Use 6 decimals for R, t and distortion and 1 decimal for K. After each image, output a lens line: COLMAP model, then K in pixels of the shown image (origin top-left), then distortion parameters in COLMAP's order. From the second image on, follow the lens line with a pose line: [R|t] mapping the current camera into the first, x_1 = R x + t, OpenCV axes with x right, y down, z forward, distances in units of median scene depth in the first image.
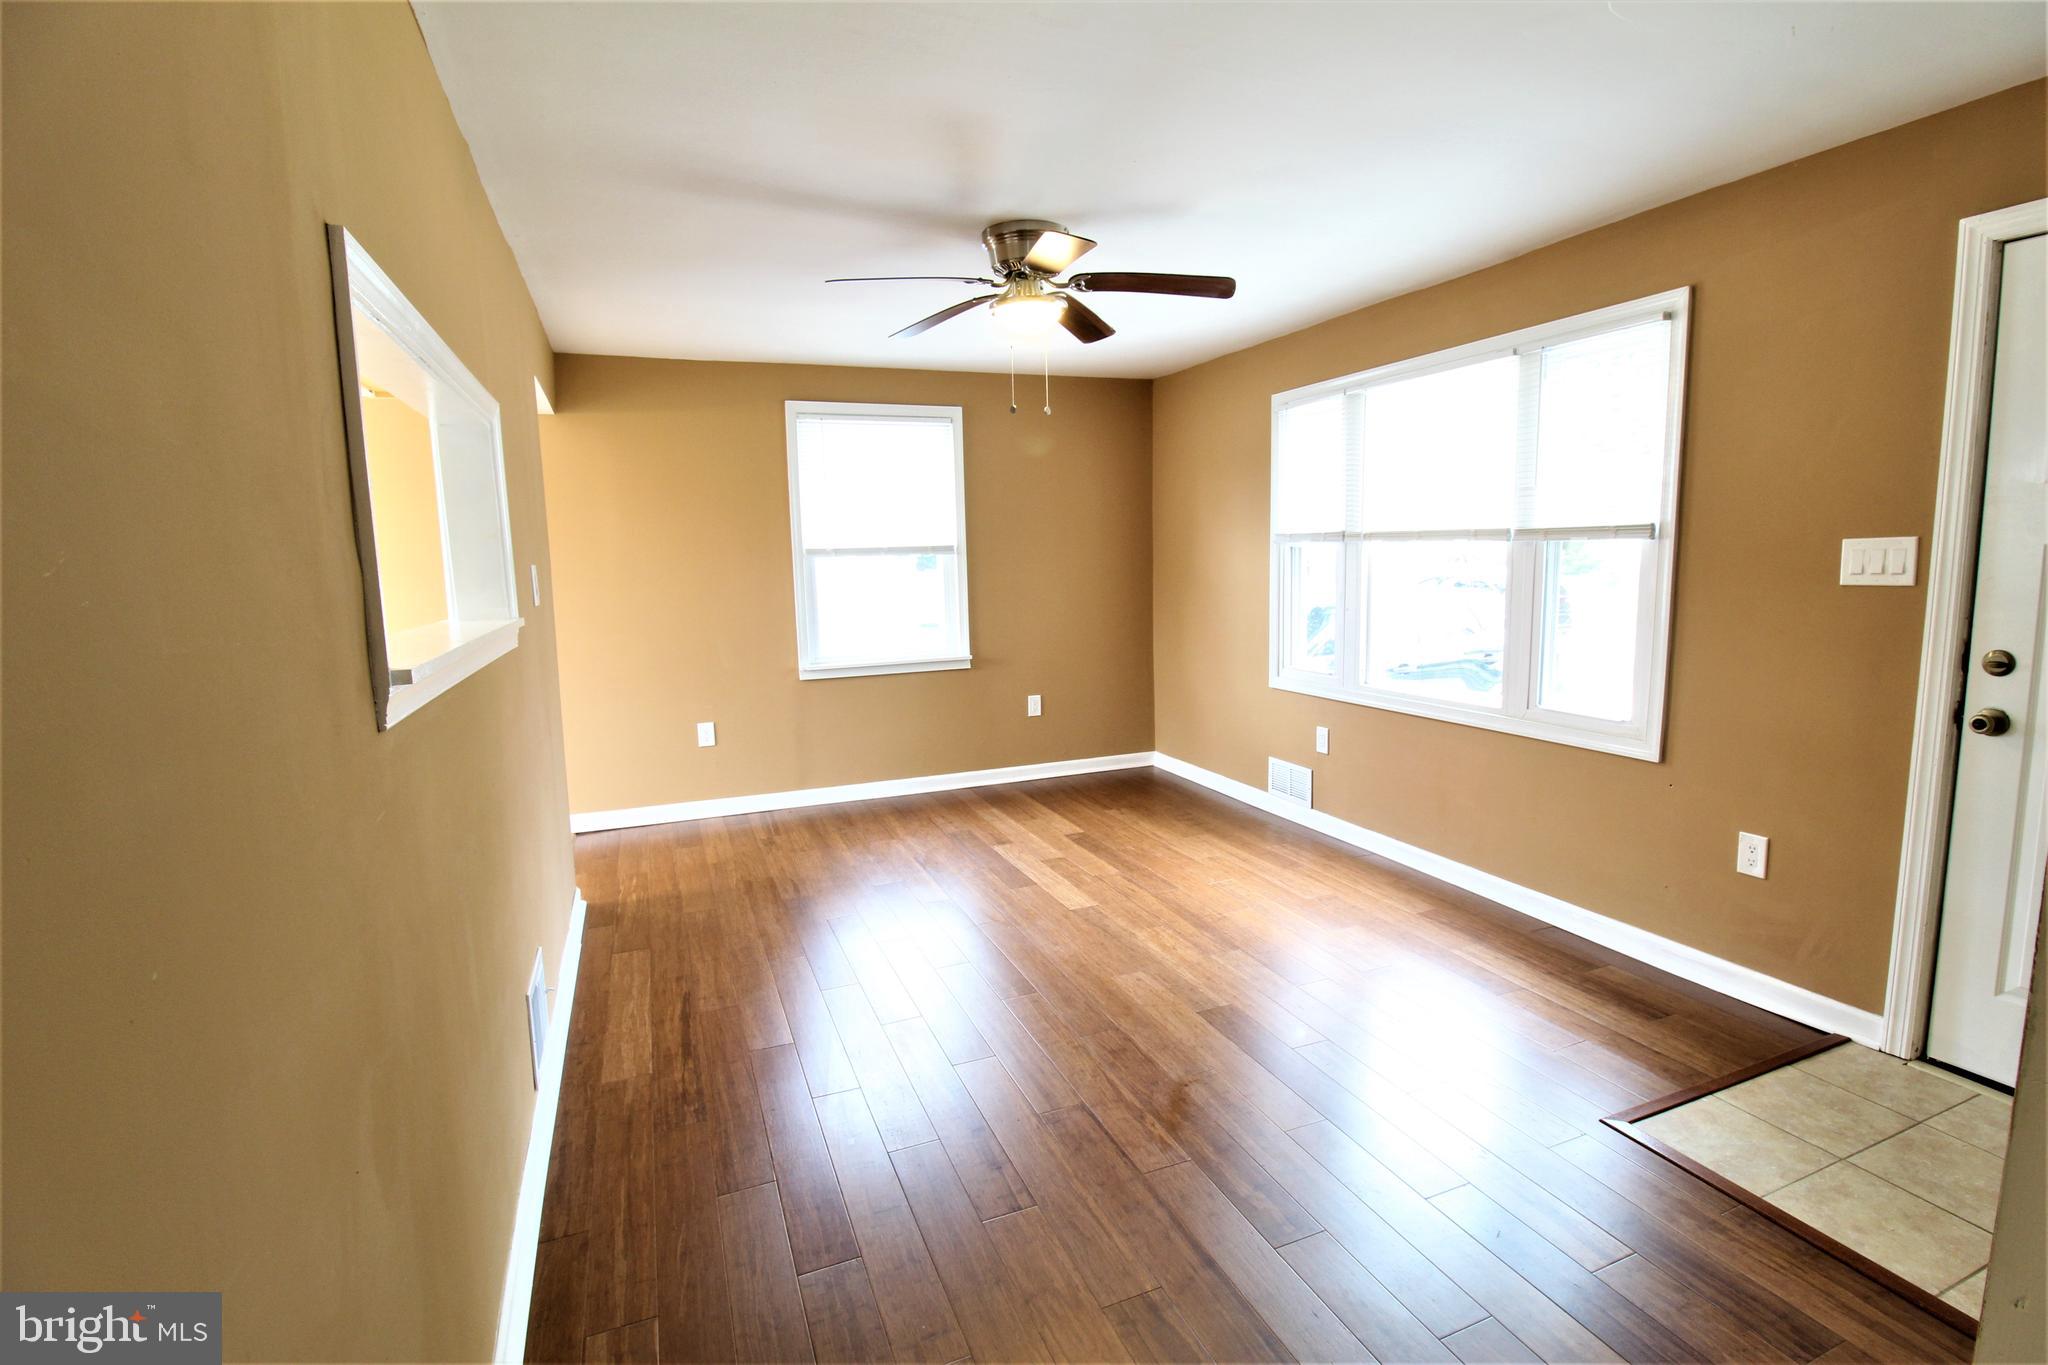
lens RADIAL K [[952.5, 0, 1042.5], [0, 952.5, 685.3], [0, 0, 1]] dist [-0.000857, -0.013144]
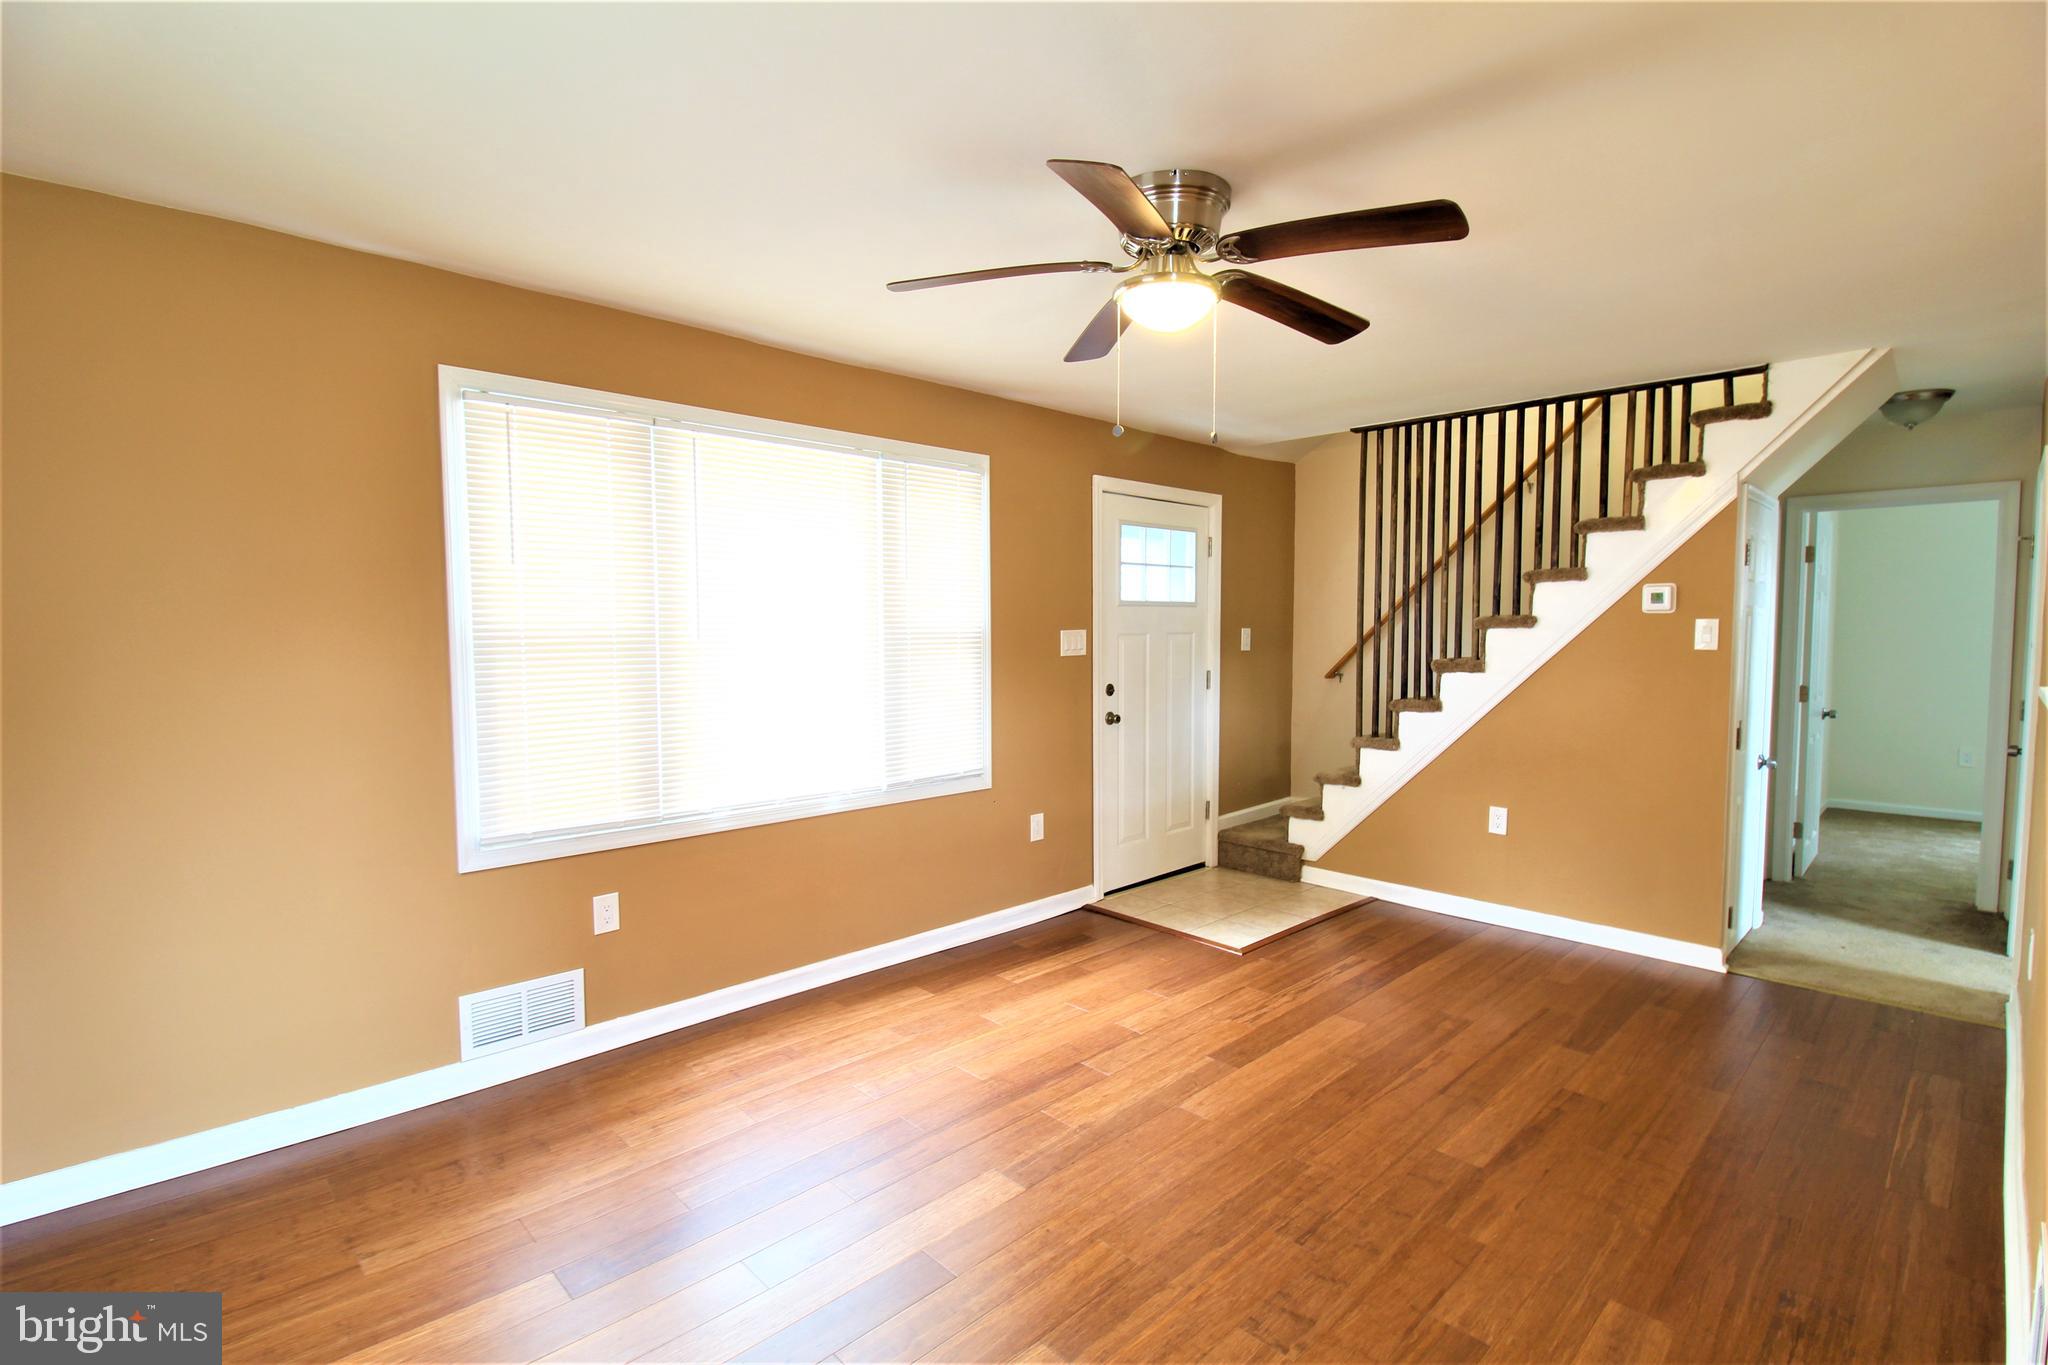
lens RADIAL K [[952.5, 0, 1044.8], [0, 952.5, 688.3], [0, 0, 1]] dist [-0.000857, -0.013144]
pose [[-0.372562, -0.040045, 0.927143, -0.574189], [0.134531, 0.986184, 0.096654, -0.160712], [-0.918204, 0.160739, -0.362027, 1.212744]]
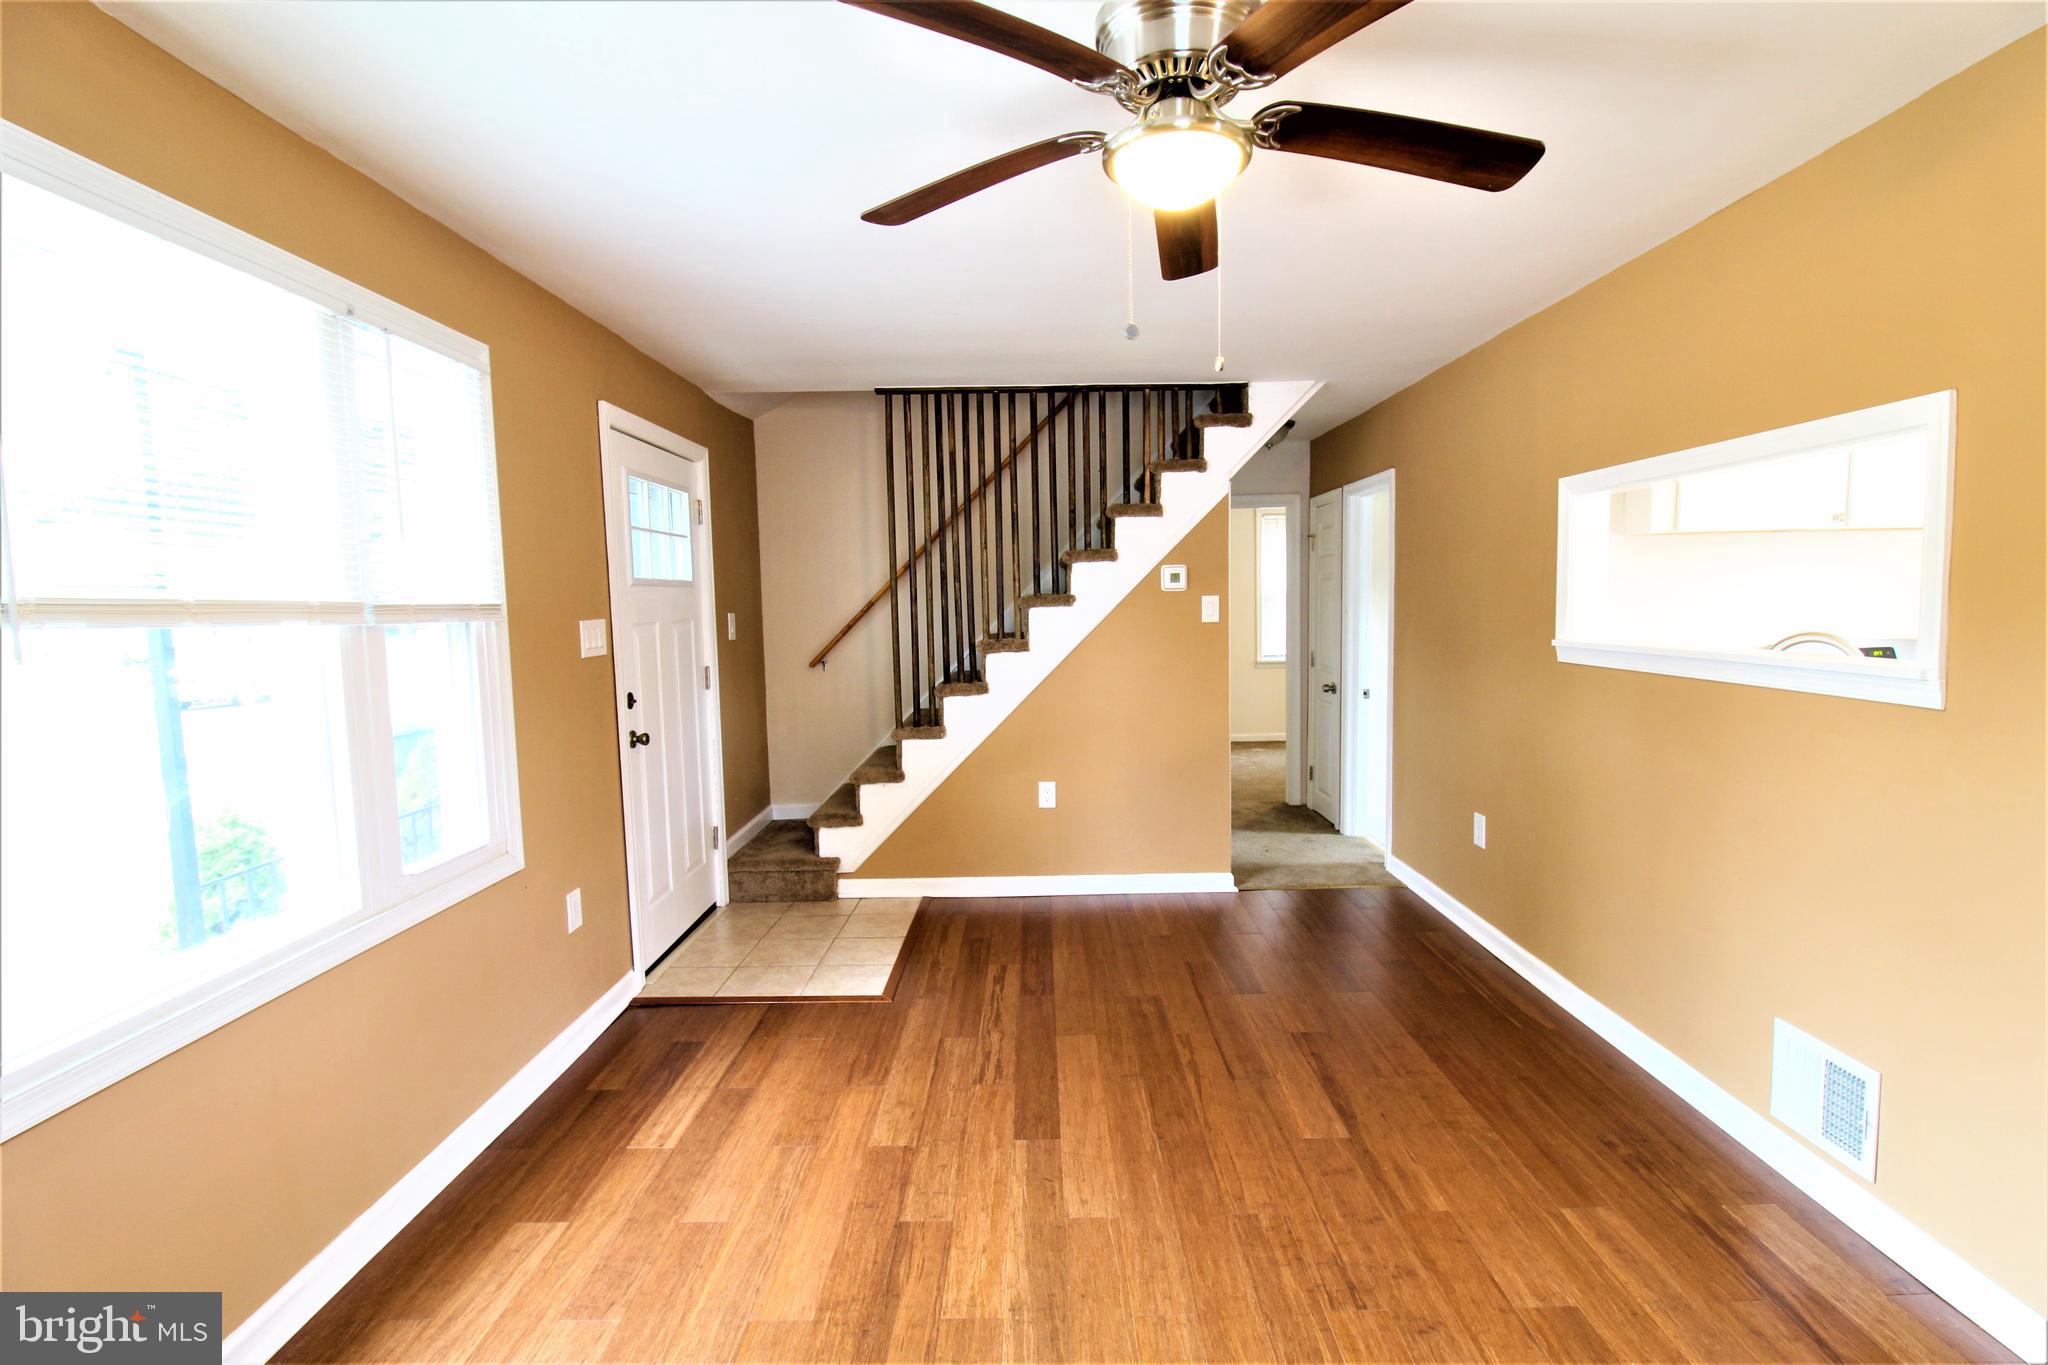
lens RADIAL K [[952.5, 0, 1040.5], [0, 952.5, 684.8], [0, 0, 1]] dist [-0.000857, -0.013144]
pose [[-0.923885, 0.004028, 0.382648, -0.126749], [0.088600, 0.975025, 0.203656, -0.195276], [-0.372271, 0.222057, -0.901169, 1.368551]]
